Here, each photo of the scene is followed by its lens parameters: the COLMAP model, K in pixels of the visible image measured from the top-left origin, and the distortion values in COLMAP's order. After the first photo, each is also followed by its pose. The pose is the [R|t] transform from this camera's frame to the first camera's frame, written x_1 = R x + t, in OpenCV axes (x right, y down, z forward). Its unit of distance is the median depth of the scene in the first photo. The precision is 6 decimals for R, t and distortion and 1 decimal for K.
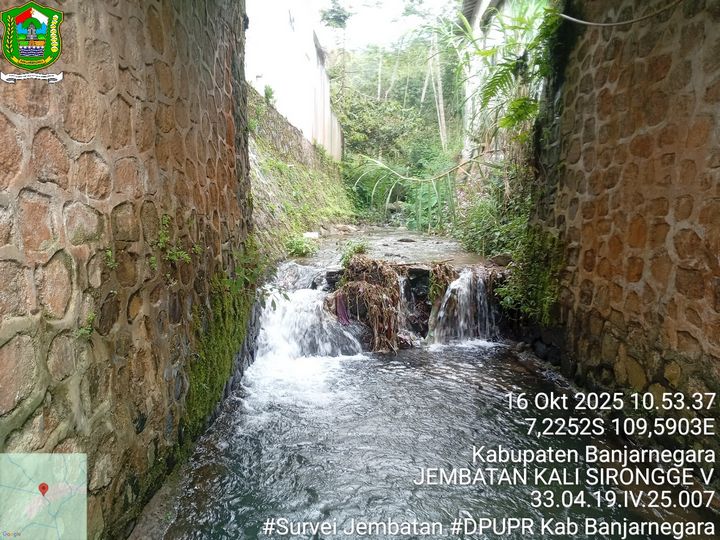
lens RADIAL K [[551.0, 0, 356.6], [0, 551.0, 272.6], [0, 0, 1]] dist [0.063536, -0.141035]
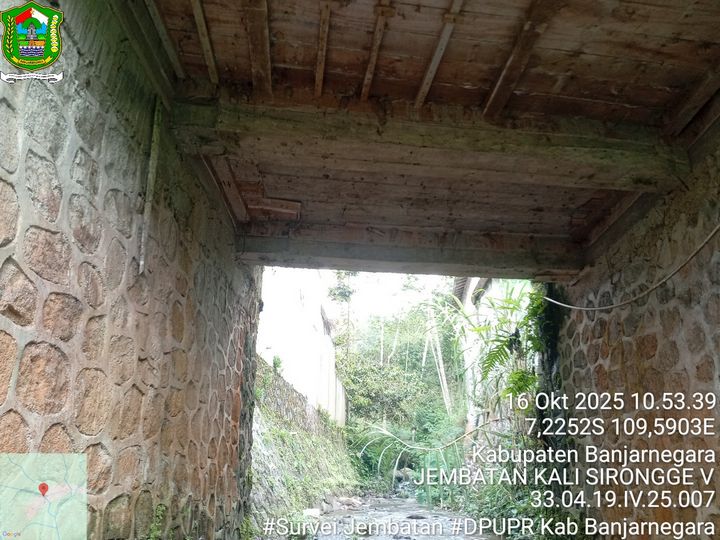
lens RADIAL K [[551.0, 0, 358.4], [0, 551.0, 269.7], [0, 0, 1]] dist [0.063536, -0.141035]
pose [[0.999964, -0.008244, -0.001926, -0.001086], [0.006477, 0.891435, -0.453102, -0.018606], [0.005452, 0.453073, 0.891457, -0.013852]]
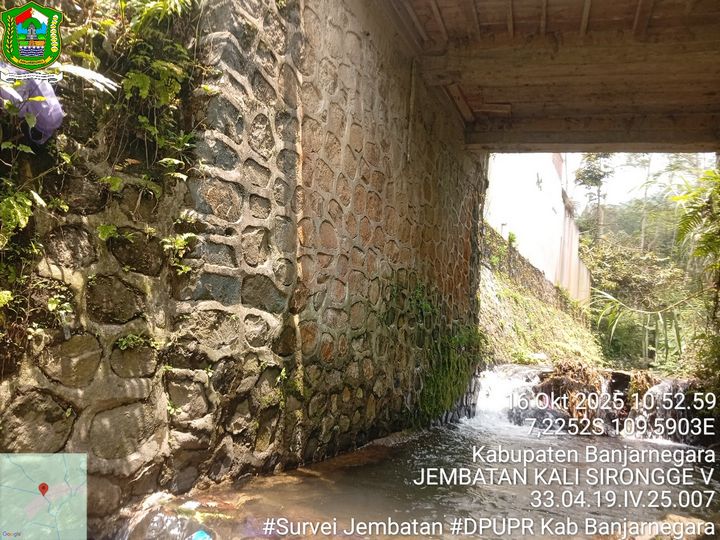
lens RADIAL K [[551.0, 0, 357.0], [0, 551.0, 274.5], [0, 0, 1]] dist [0.063536, -0.141035]
pose [[0.901202, 0.029827, -0.432373, 0.150318], [-0.142097, 0.962819, -0.229755, 0.190156], [0.409444, 0.268495, 0.871933, -0.408777]]
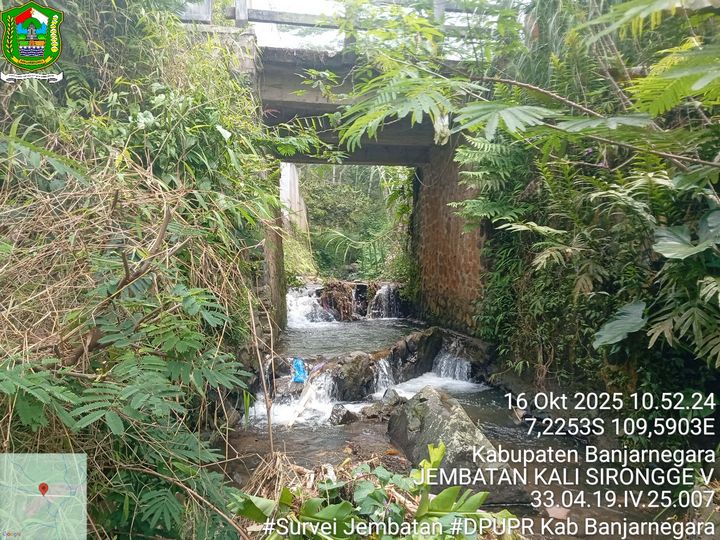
lens RADIAL K [[549.5, 0, 339.3], [0, 549.5, 261.2], [0, 0, 1]] dist [0.087643, -0.189775]
pose [[0.998575, -0.027234, 0.045890, -0.082042], [0.033424, 0.989582, -0.140038, 0.254913], [-0.041598, 0.141372, 0.989082, -1.383916]]
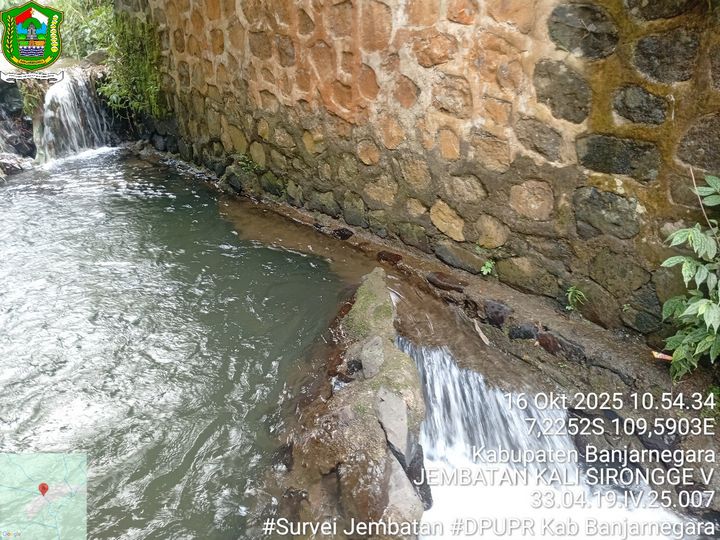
lens RADIAL K [[549.5, 0, 357.7], [0, 549.5, 271.1], [0, 0, 1]] dist [0.087643, -0.189775]
pose [[0.787698, -0.315697, 0.529025, 0.004619], [0.128994, 0.924204, 0.359454, 0.042298], [-0.602405, -0.214900, 0.768717, -0.067093]]
